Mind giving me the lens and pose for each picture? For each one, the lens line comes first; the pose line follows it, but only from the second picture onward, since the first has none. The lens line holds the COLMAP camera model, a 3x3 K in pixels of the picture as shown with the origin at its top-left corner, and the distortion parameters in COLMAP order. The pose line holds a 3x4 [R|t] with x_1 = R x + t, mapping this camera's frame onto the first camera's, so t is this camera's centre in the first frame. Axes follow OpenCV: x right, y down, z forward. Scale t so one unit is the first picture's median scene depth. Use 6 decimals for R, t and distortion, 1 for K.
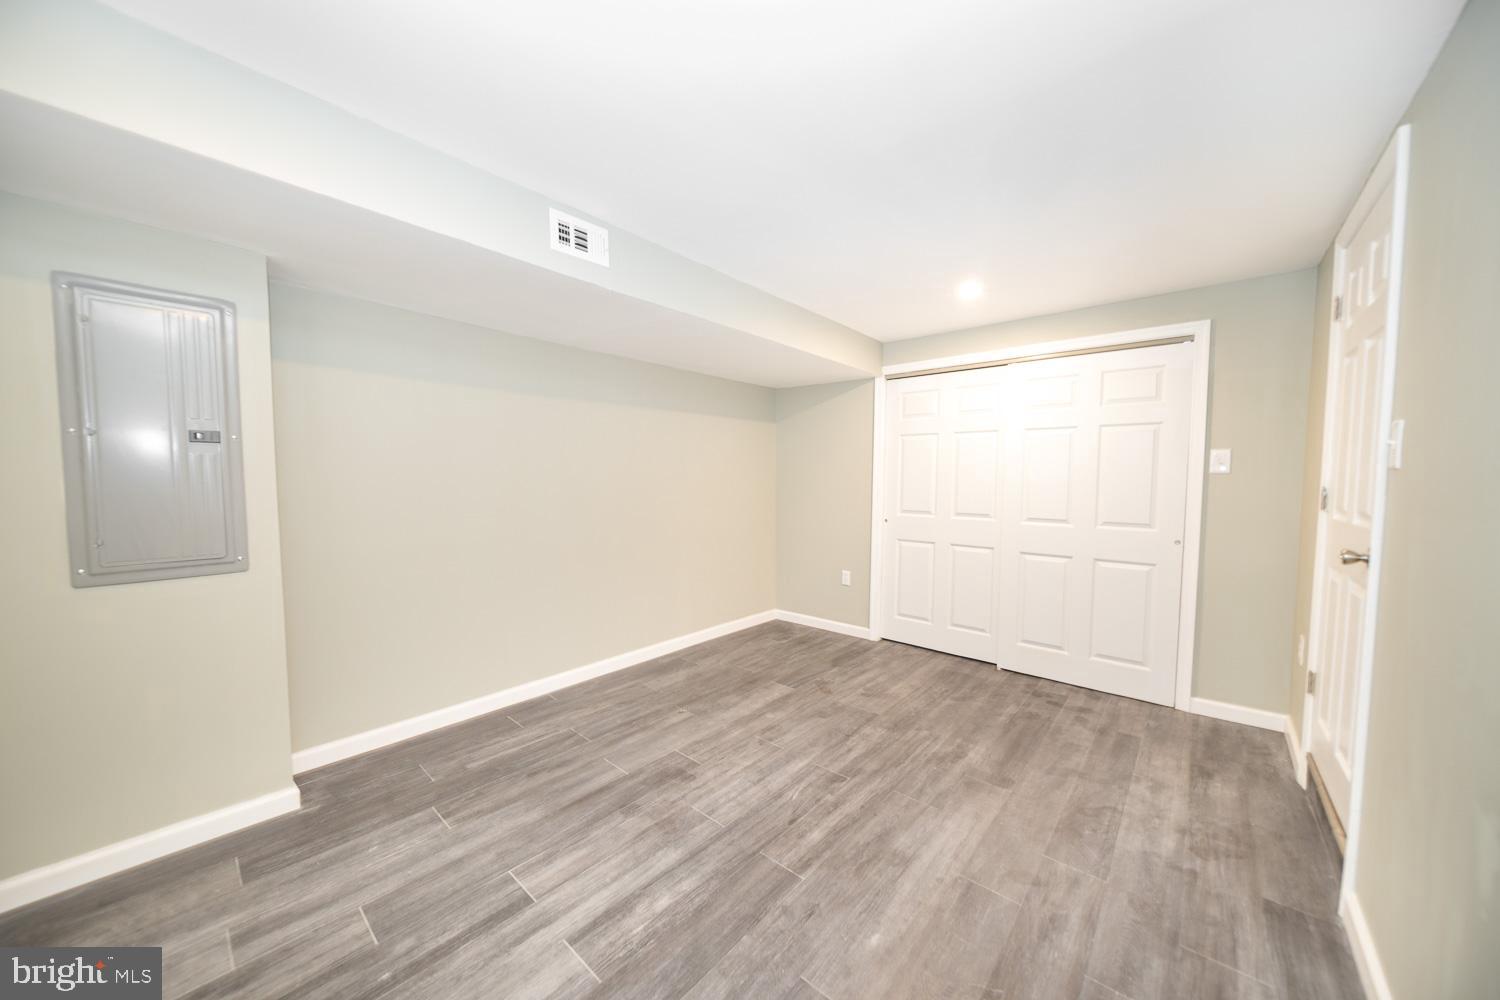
lens RADIAL K [[521.1, 0, 744.0], [0, 521.1, 501.9], [0, 0, 1]] dist [0.000564, -0.002109]
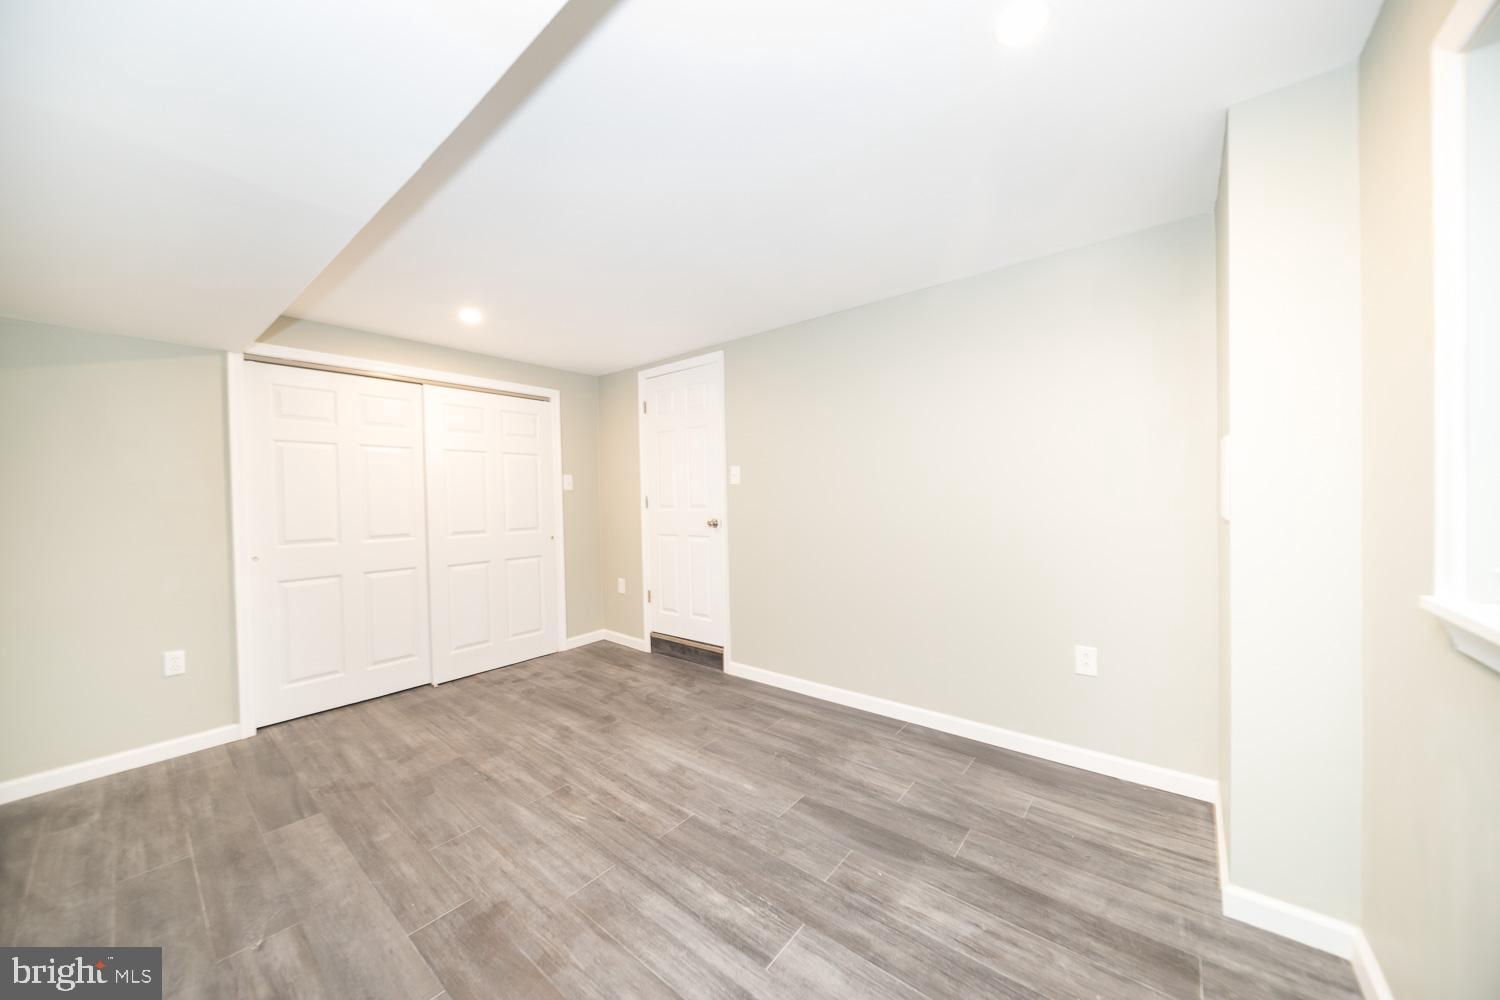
lens RADIAL K [[521.1, 0, 744.0], [0, 521.1, 501.9], [0, 0, 1]] dist [0.000564, -0.002109]
pose [[-0.037116, -0.015359, 0.999193, -0.727060], [0.068478, 0.997492, 0.017876, -0.012958], [-0.996962, 0.069086, -0.035972, 0.579037]]
